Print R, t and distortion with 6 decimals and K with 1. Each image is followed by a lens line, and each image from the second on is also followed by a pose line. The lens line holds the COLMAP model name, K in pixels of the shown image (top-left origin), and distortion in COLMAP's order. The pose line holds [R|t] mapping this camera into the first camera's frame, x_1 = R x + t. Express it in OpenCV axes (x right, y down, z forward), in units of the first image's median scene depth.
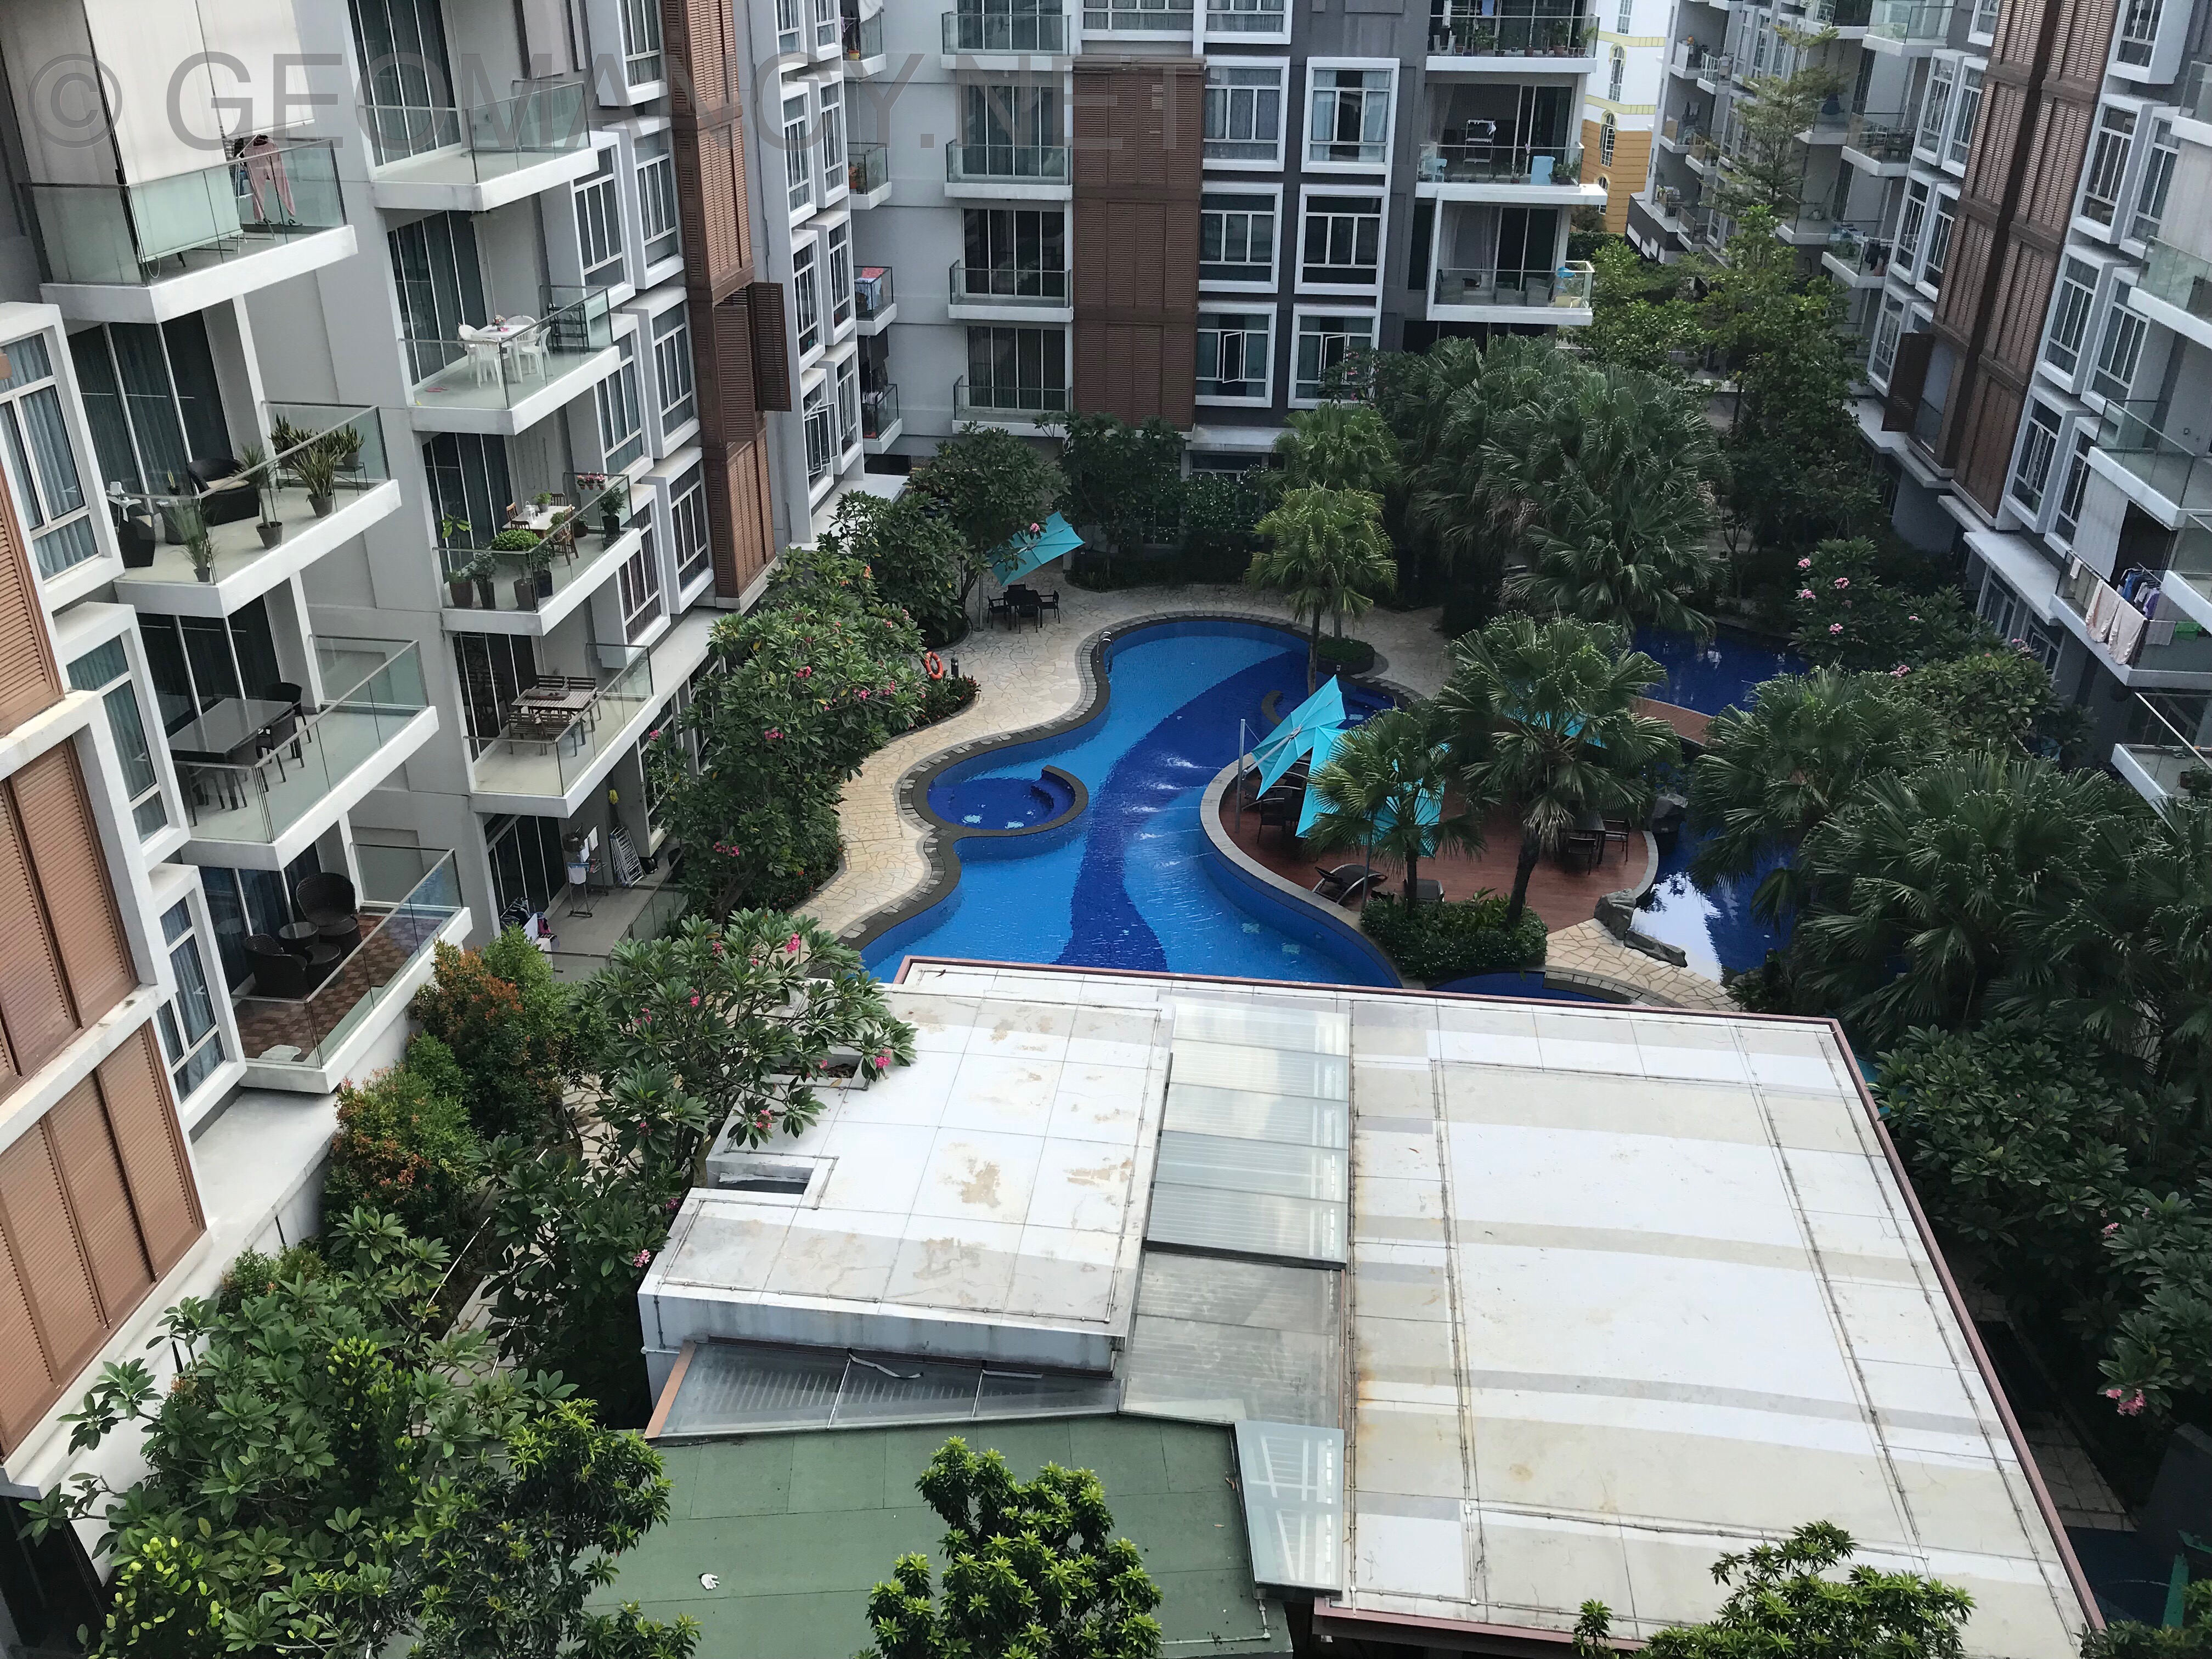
lens RADIAL K [[1802.8, 0, 1078.5], [0, 1802.8, 827.7], [0, 0, 1]] dist [0.003603, 0.017439]
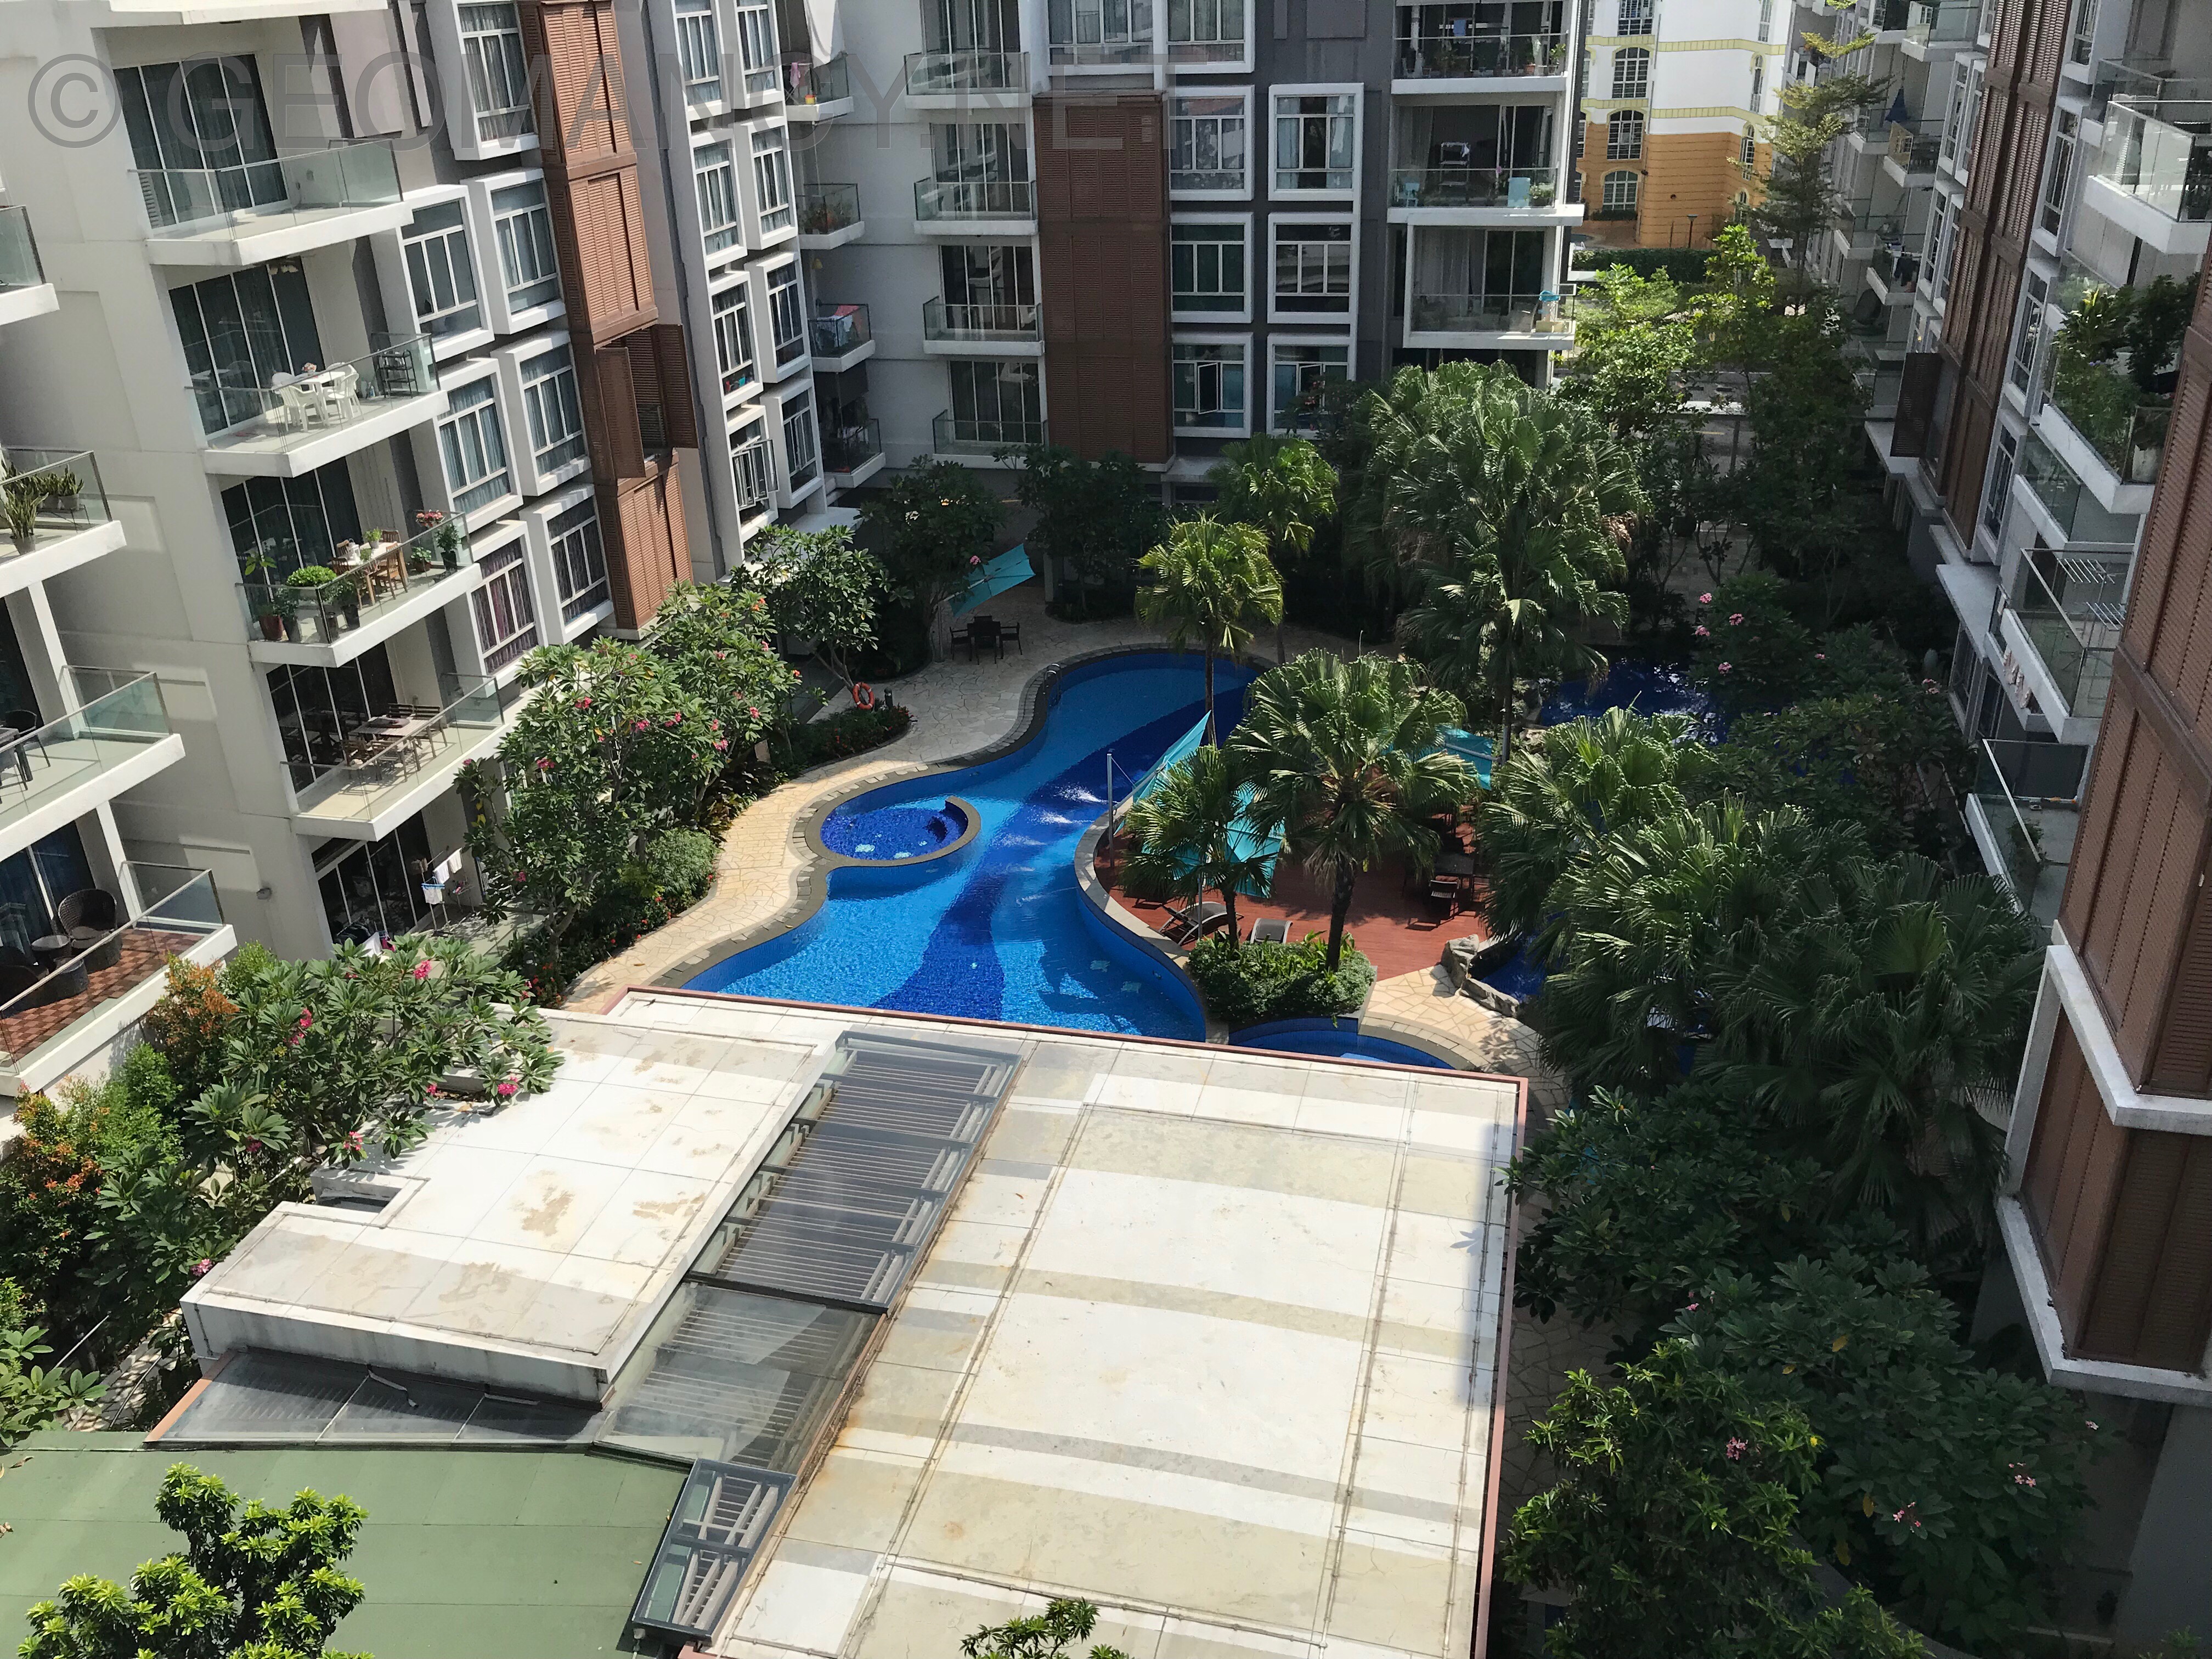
lens RADIAL K [[1802.8, 0, 1078.5], [0, 1802.8, 827.7], [0, 0, 1]] dist [0.003603, 0.017439]
pose [[0.991183, 0.018344, -0.131226, 0.171144], [-0.020197, 0.999714, -0.012801, -0.005373], [0.130954, 0.015338, 0.991270, 0.011971]]
